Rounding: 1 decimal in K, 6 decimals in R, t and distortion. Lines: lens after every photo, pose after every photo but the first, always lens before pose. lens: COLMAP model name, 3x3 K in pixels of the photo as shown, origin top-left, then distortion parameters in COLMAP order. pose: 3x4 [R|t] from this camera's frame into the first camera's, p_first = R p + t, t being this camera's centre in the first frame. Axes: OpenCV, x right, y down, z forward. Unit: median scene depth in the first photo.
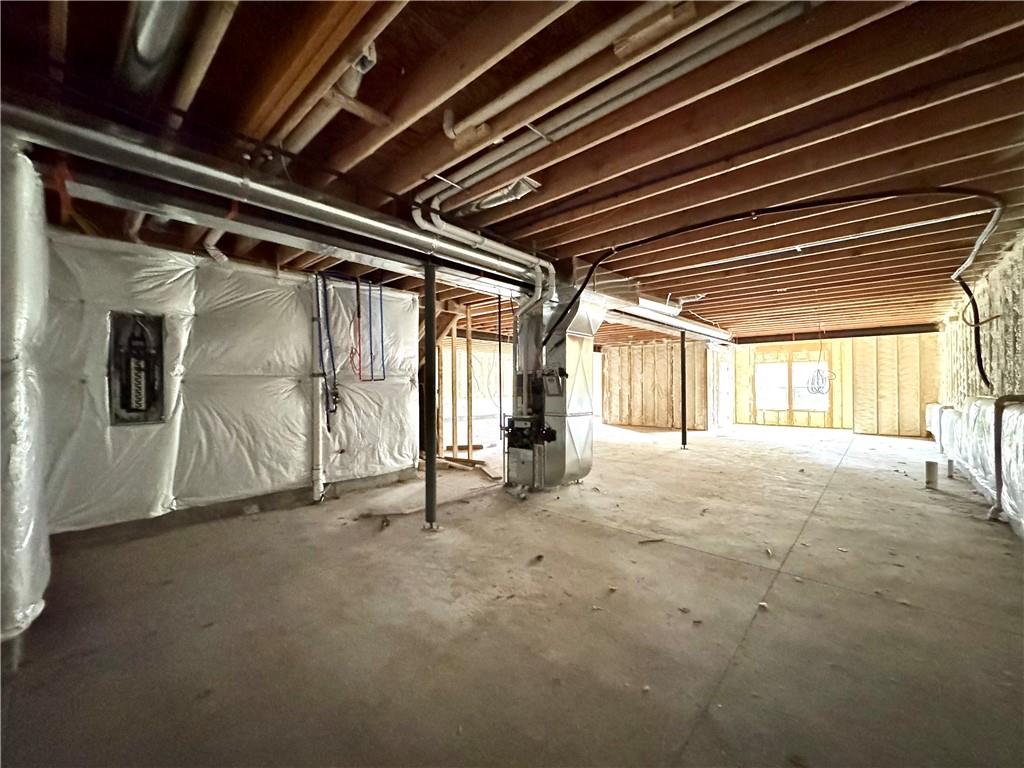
lens RADIAL K [[412.4, 0, 512.5], [0, 412.4, 387.9], [0, 0, 1]] dist [0.004223, 0.000111]
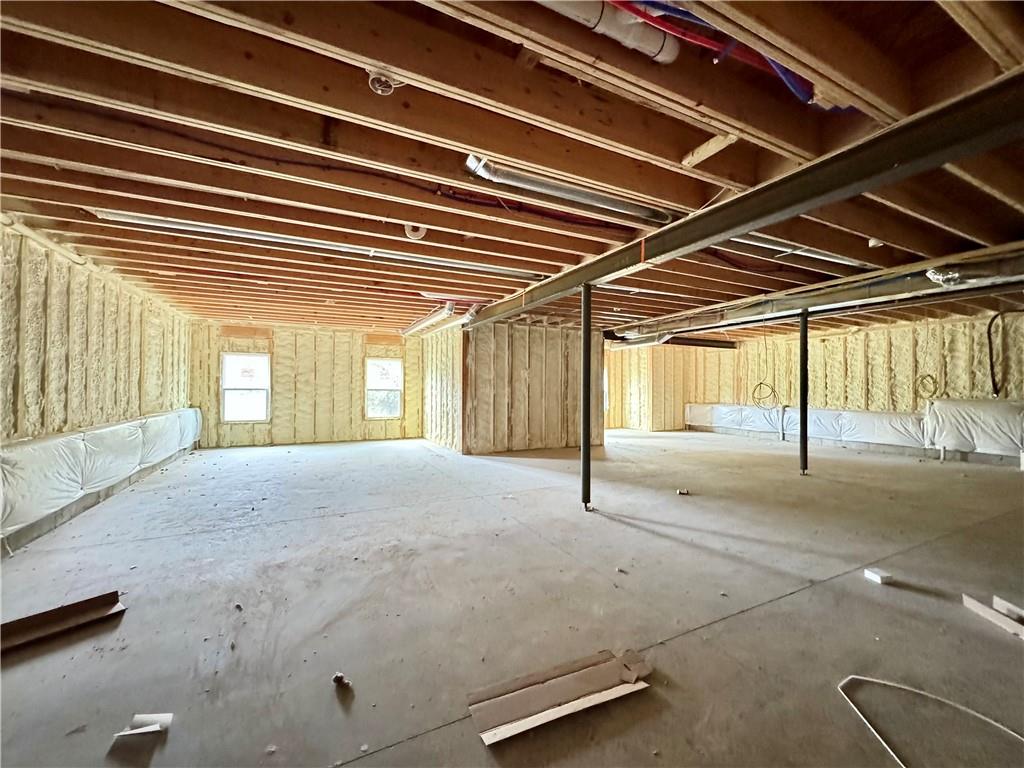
lens RADIAL K [[412.4, 0, 507.6], [0, 412.4, 381.5], [0, 0, 1]] dist [0.004223, 0.000111]
pose [[0.345458, 0.005148, 0.938420, -0.322367], [-0.025364, 0.999671, 0.003853, -0.018111], [-0.938091, -0.025133, 0.345475, 0.823452]]
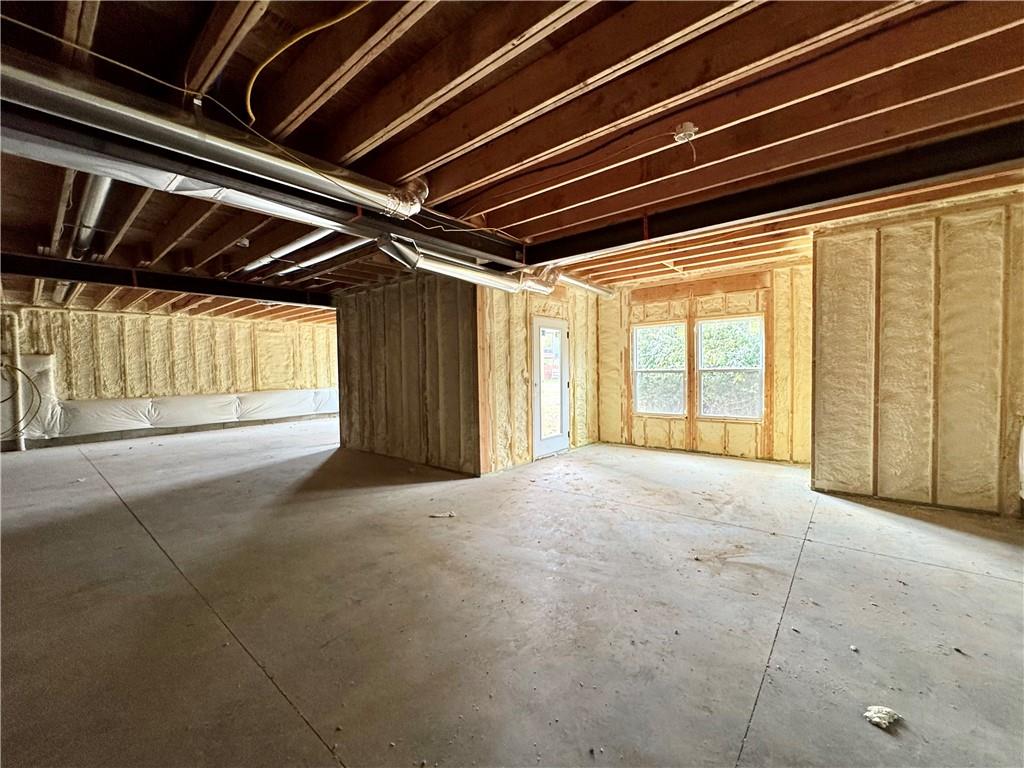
lens RADIAL K [[412.4, 0, 509.9], [0, 412.4, 385.9], [0, 0, 1]] dist [0.004223, 0.000111]
pose [[0.999482, -0.013762, 0.029097, 0.454111], [0.012675, 0.999227, 0.037205, -0.004871], [-0.029587, -0.036817, 0.998884, 0.534322]]
